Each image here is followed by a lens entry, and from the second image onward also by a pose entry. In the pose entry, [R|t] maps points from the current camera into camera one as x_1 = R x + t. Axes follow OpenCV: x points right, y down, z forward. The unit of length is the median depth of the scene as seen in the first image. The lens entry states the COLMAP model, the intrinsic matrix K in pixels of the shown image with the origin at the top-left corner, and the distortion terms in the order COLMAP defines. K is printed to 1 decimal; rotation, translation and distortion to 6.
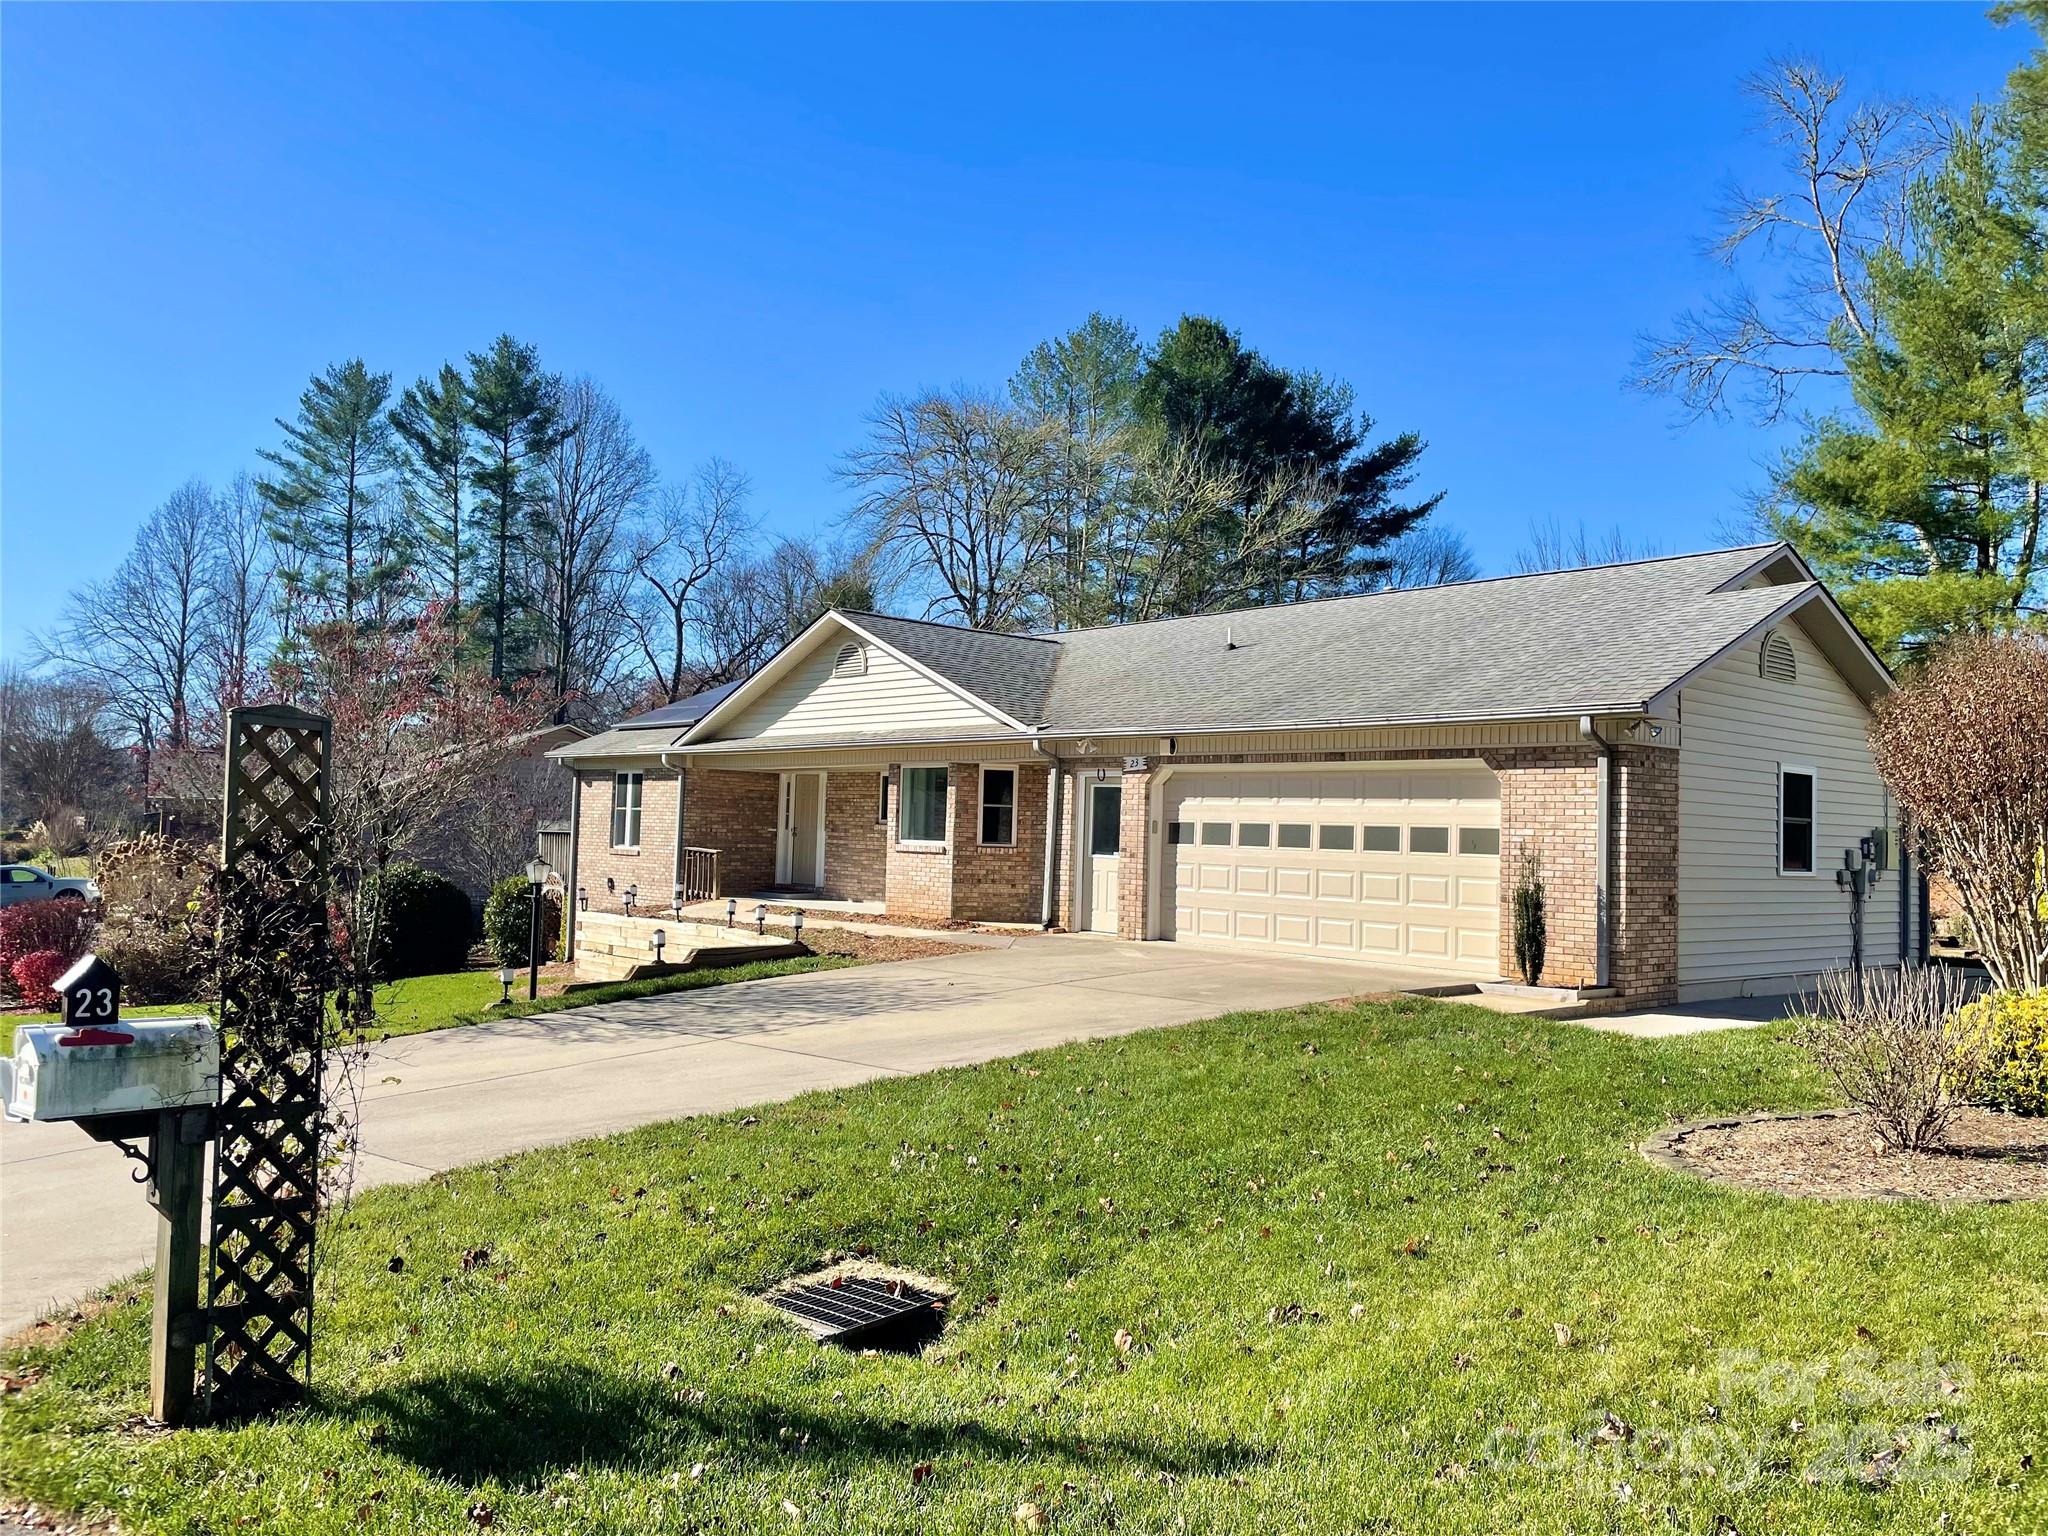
lens RADIAL K [[1550.9, 0, 1050.1], [0, 1550.9, 760.2], [0, 0, 1]] dist [0.068914, -0.099407]
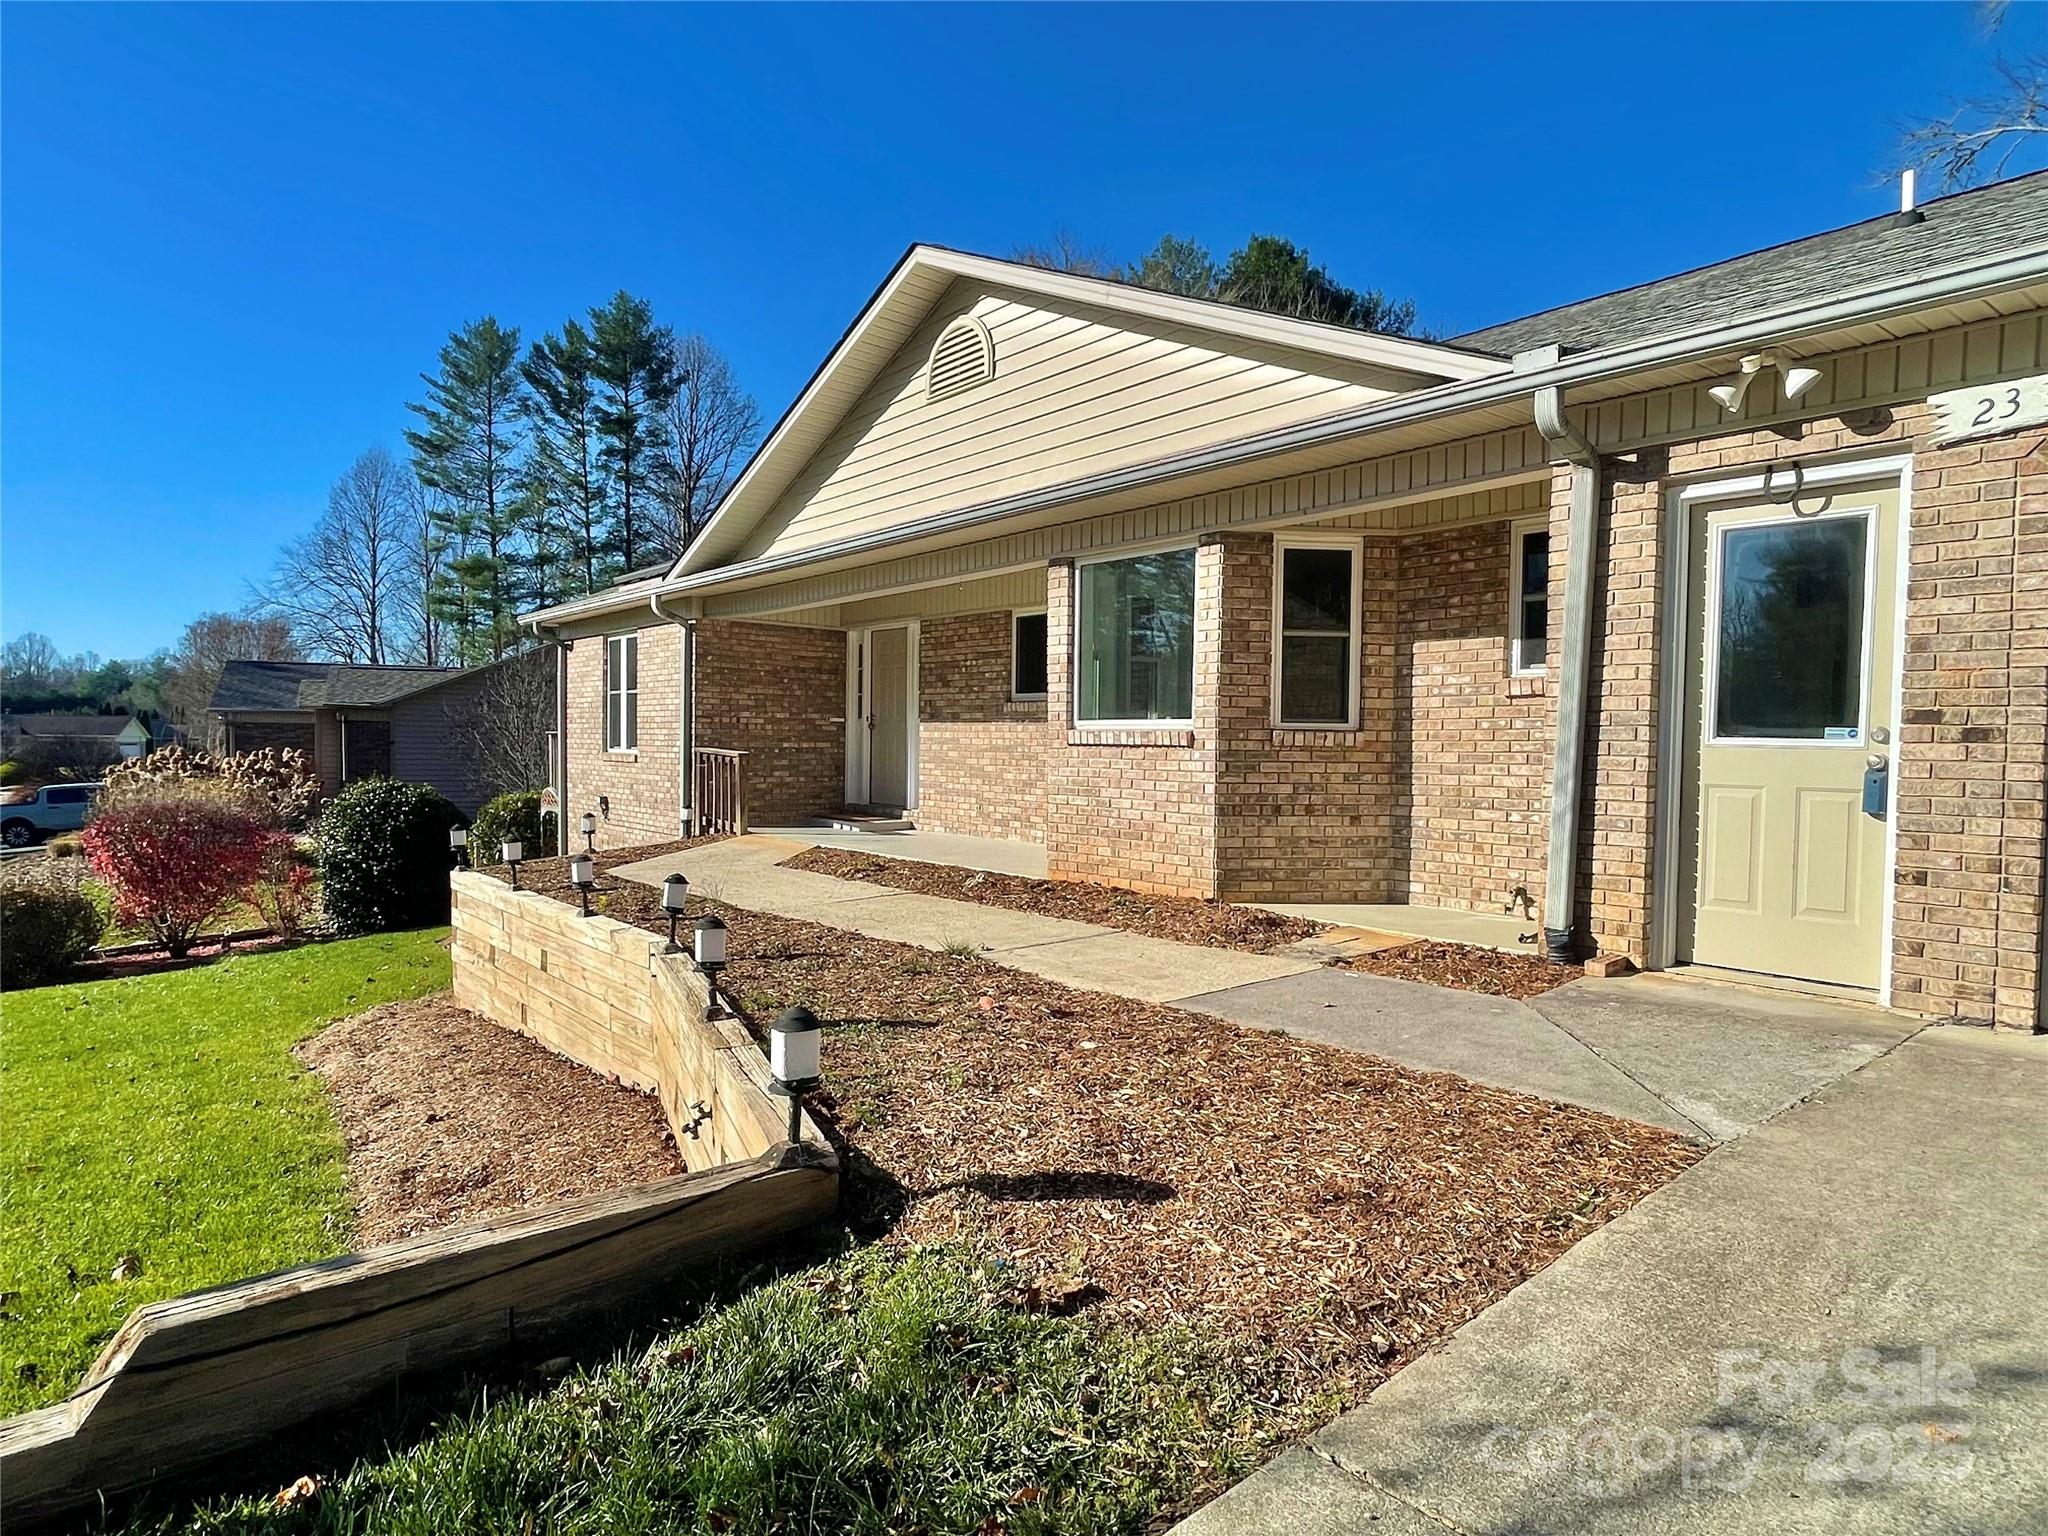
lens RADIAL K [[1188.9, 0, 1024.0], [0, 1188.9, 768.0], [0, 0, 1]] dist [-0.002466, -0.000473]
pose [[0.998166, -0.015392, -0.058550, -0.074037], [0.019339, 0.997535, 0.067456, 0.033007], [0.057367, -0.068464, 0.996003, 0.516238]]
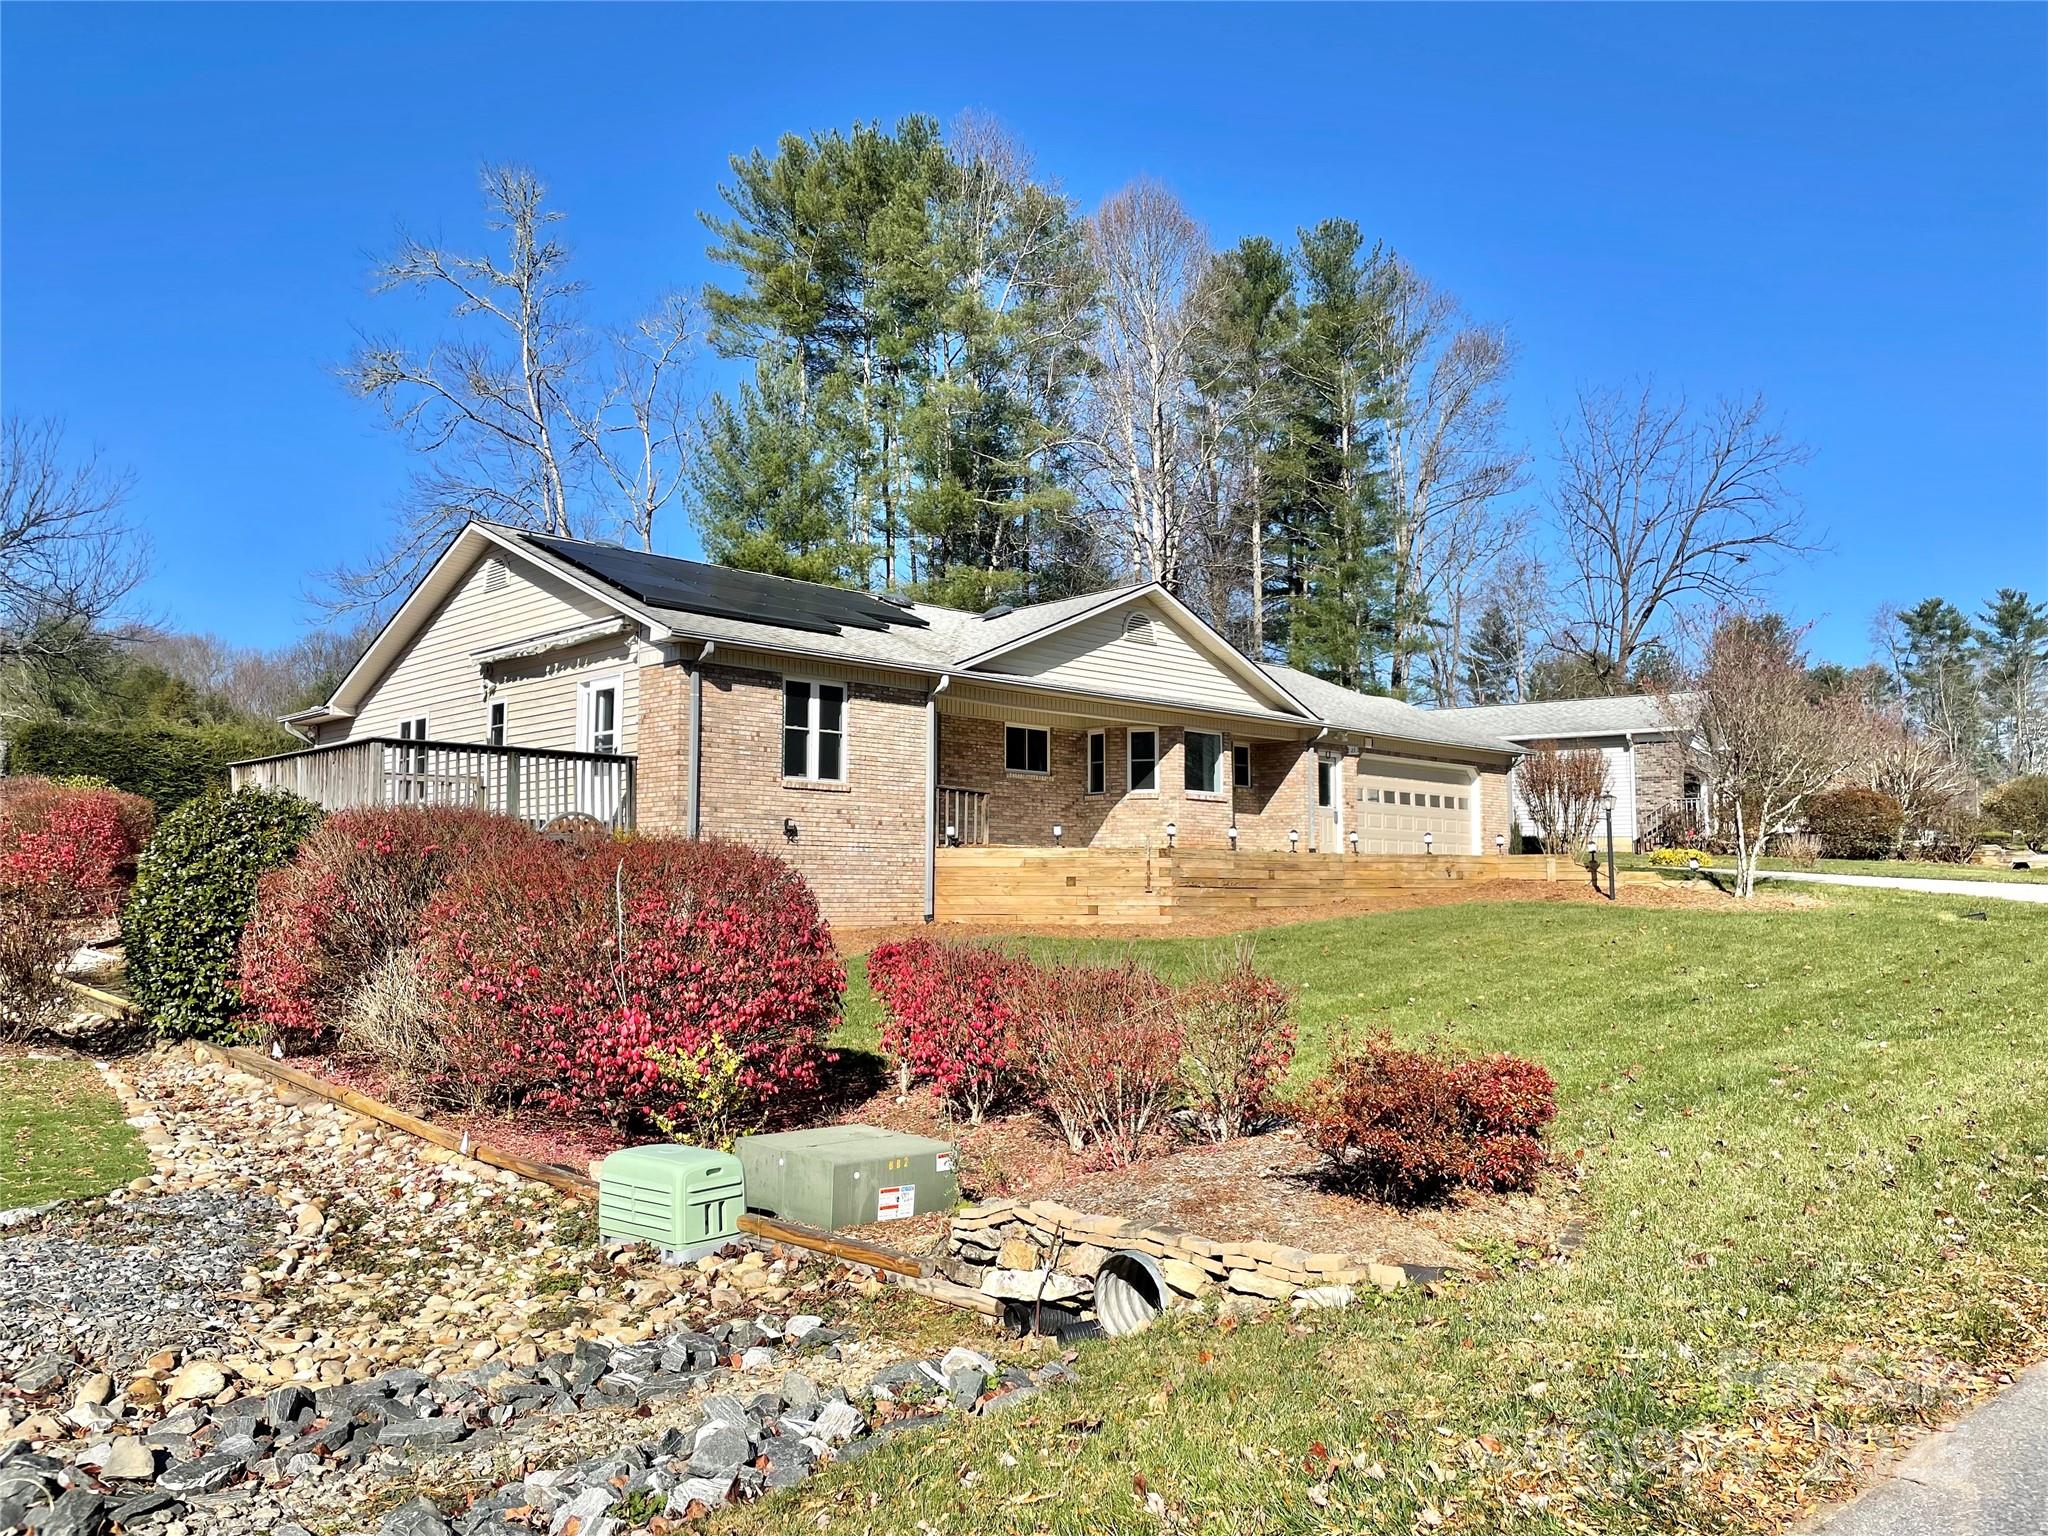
lens RADIAL K [[1550.9, 0, 1050.1], [0, 1550.9, 760.2], [0, 0, 1]] dist [0.068914, -0.099407]
pose [[-0.048187, 0.061403, 0.996949, -1.049592], [-0.051850, 0.996609, -0.063888, 0.089558], [-0.997492, -0.054770, -0.044840, 0.933150]]
